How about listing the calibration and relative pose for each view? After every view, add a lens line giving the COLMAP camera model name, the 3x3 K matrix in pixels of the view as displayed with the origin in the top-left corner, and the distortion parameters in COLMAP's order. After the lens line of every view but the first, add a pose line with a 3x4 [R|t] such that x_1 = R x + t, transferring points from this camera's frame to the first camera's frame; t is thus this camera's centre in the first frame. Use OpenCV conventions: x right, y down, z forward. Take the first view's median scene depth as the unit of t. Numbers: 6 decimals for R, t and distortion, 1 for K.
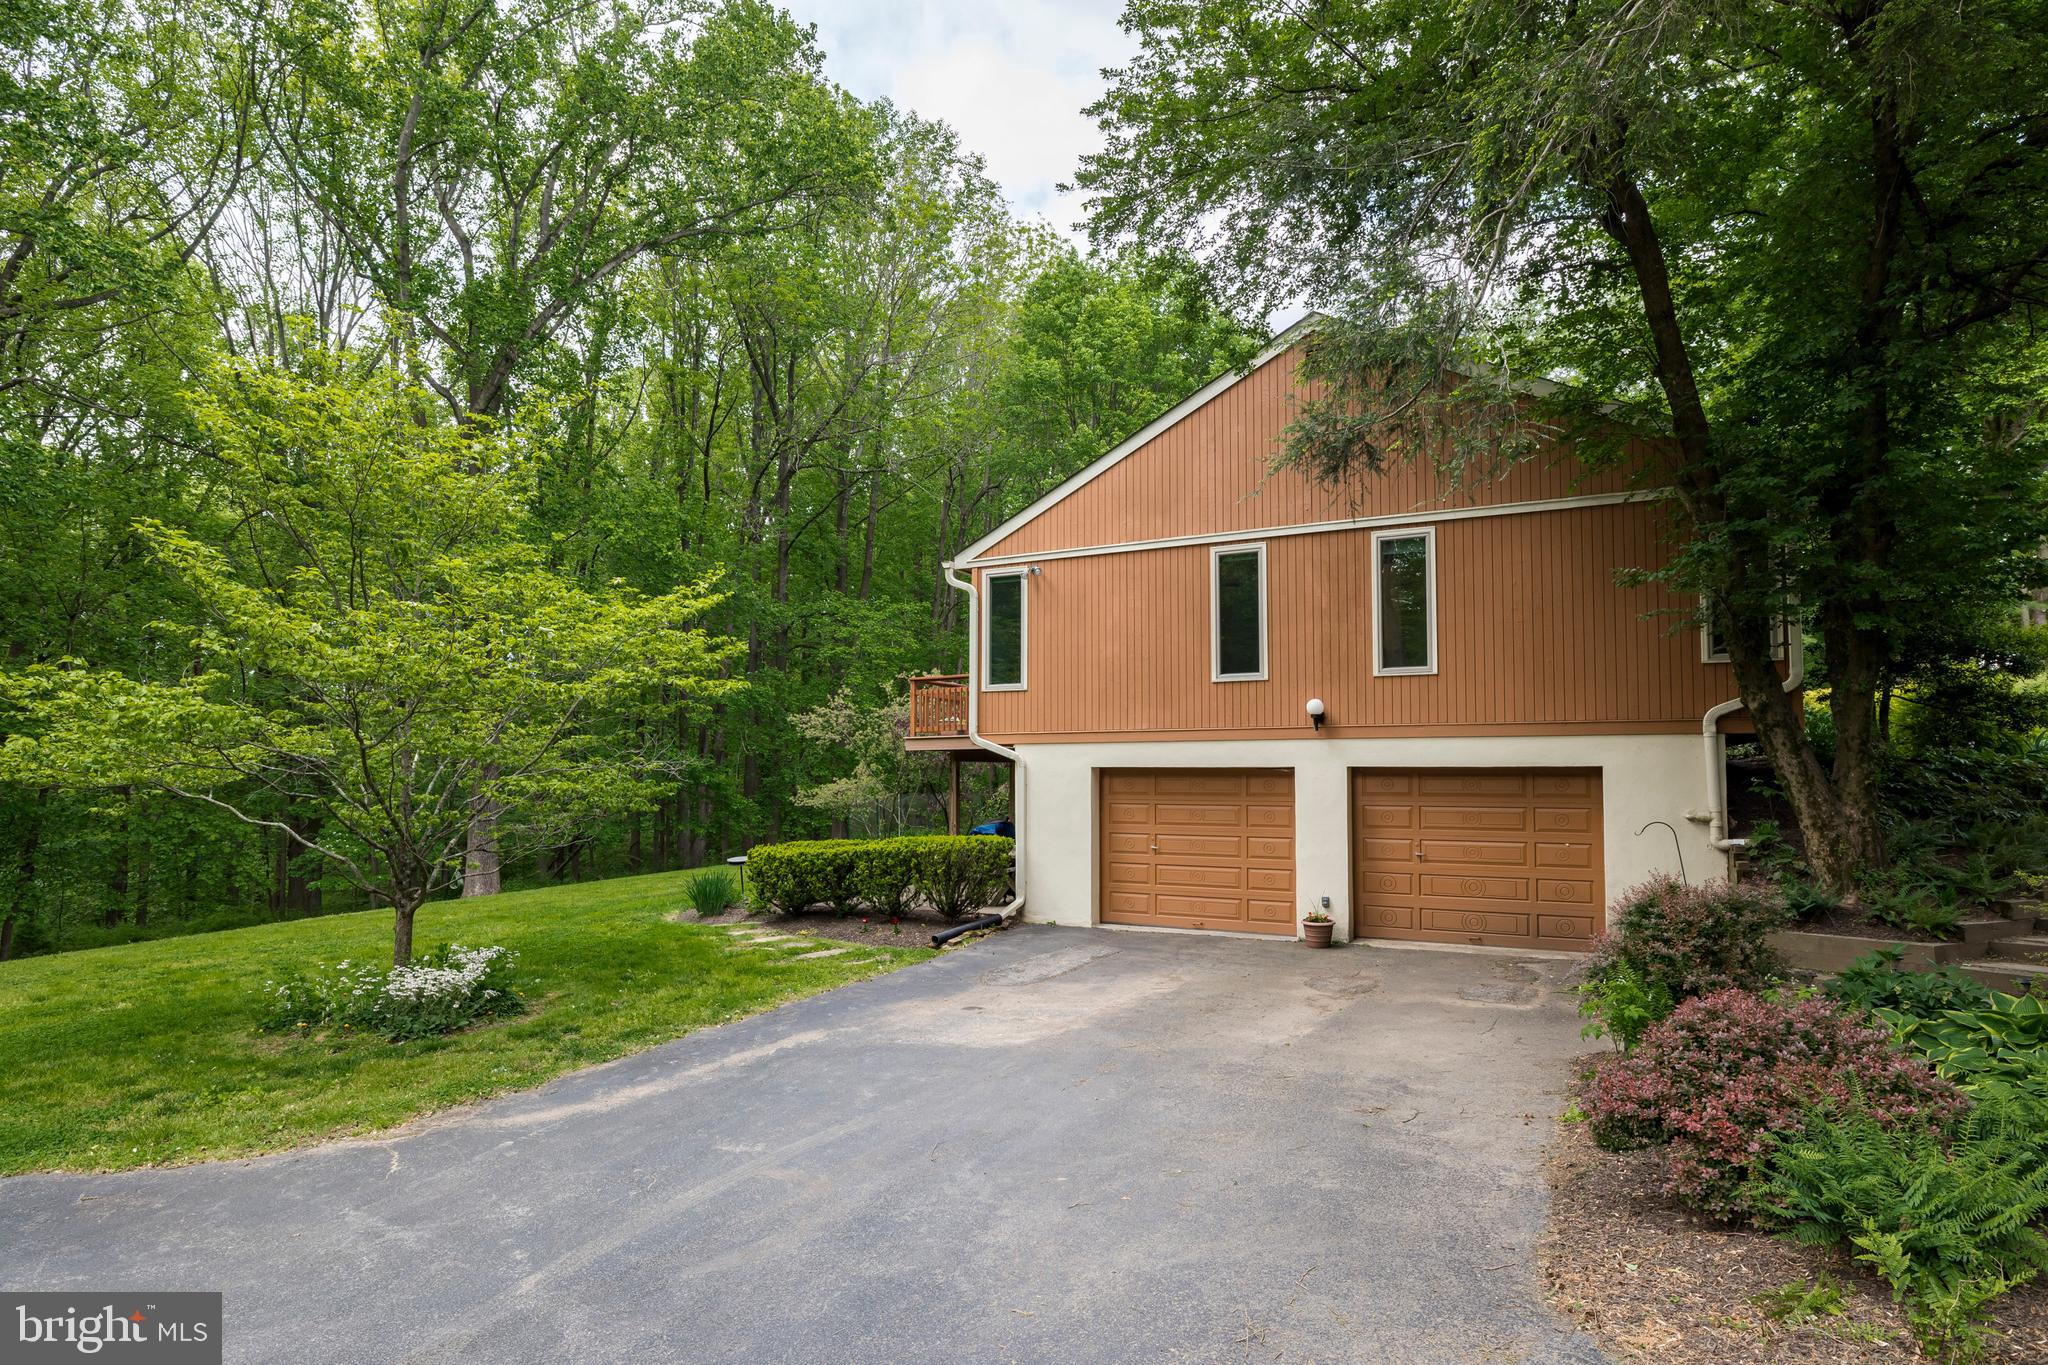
lens RADIAL K [[1169.3, 0, 1029.8], [0, 1169.3, 695.7], [0, 0, 1]] dist [-0.004200, -0.000898]
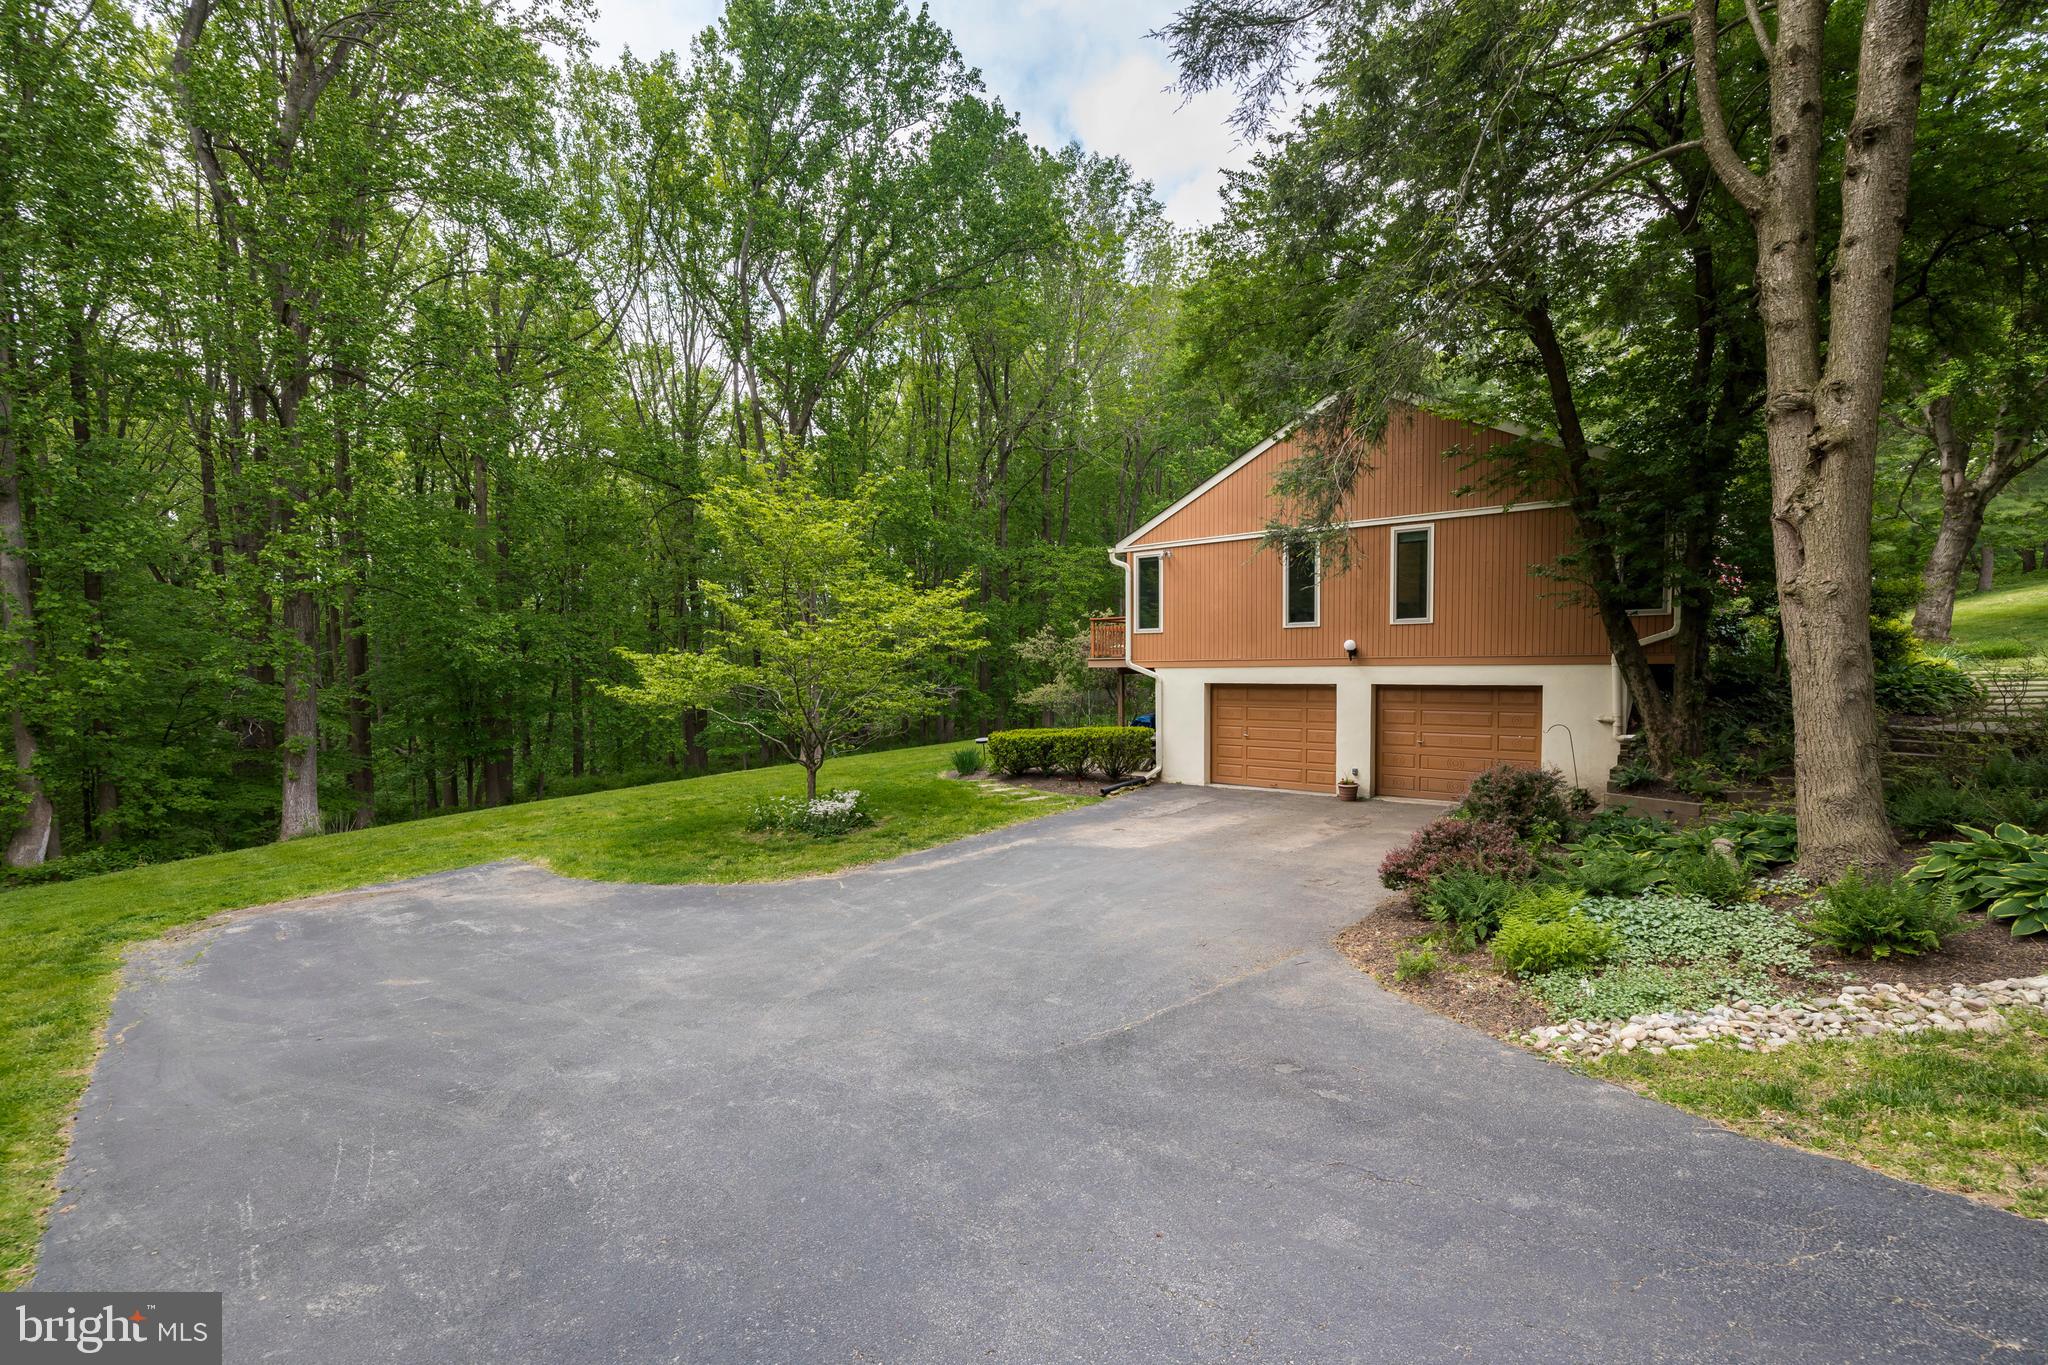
lens RADIAL K [[884.9, 0, 1026.3], [0, 884.9, 676.5], [0, 0, 1]] dist [0.001377, 0.000117]
pose [[0.982870, -0.005811, -0.184207, 0.041216], [0.019352, 0.997232, 0.071796, -0.040317], [0.183280, -0.074131, 0.980262, -0.210673]]
